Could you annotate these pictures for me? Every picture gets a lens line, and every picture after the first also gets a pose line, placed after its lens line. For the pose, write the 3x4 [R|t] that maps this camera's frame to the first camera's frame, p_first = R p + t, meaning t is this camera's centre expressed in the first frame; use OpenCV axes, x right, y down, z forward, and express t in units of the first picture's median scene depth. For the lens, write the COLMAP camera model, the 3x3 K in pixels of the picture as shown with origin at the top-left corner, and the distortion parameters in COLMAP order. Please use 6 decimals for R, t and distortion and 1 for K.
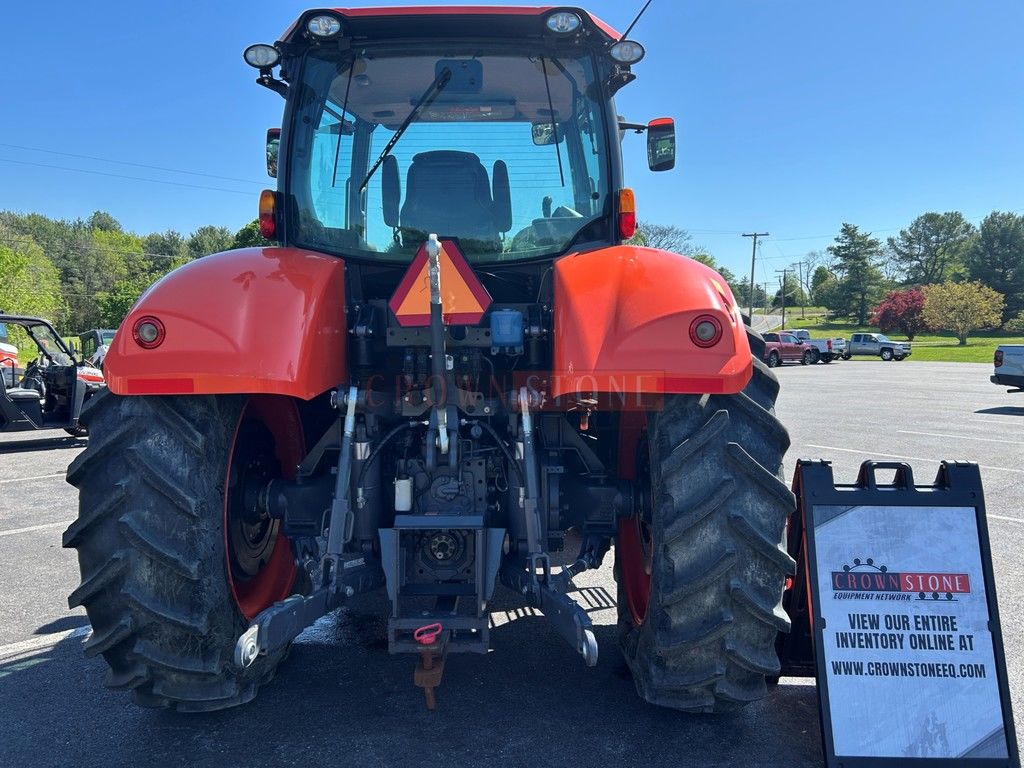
lens RADIAL K [[750.8, 0, 508.4], [0, 750.8, 399.8], [0, 0, 1]] dist [0.064769, -0.065885]
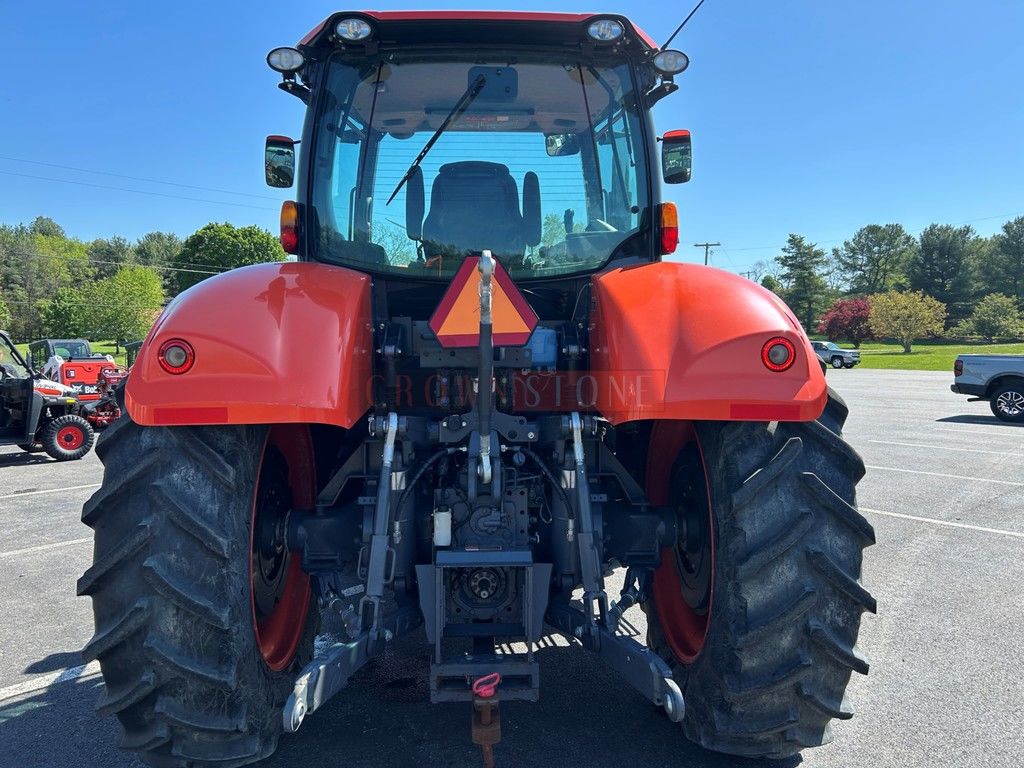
lens RADIAL K [[755.2, 0, 505.3], [0, 755.2, 389.0], [0, 0, 1]] dist [0.057022, -0.053781]
pose [[0.998810, -0.003309, 0.048661, -0.112712], [0.004560, 0.999661, -0.025621, -0.022249], [-0.048560, 0.025813, 0.998487, 0.062394]]
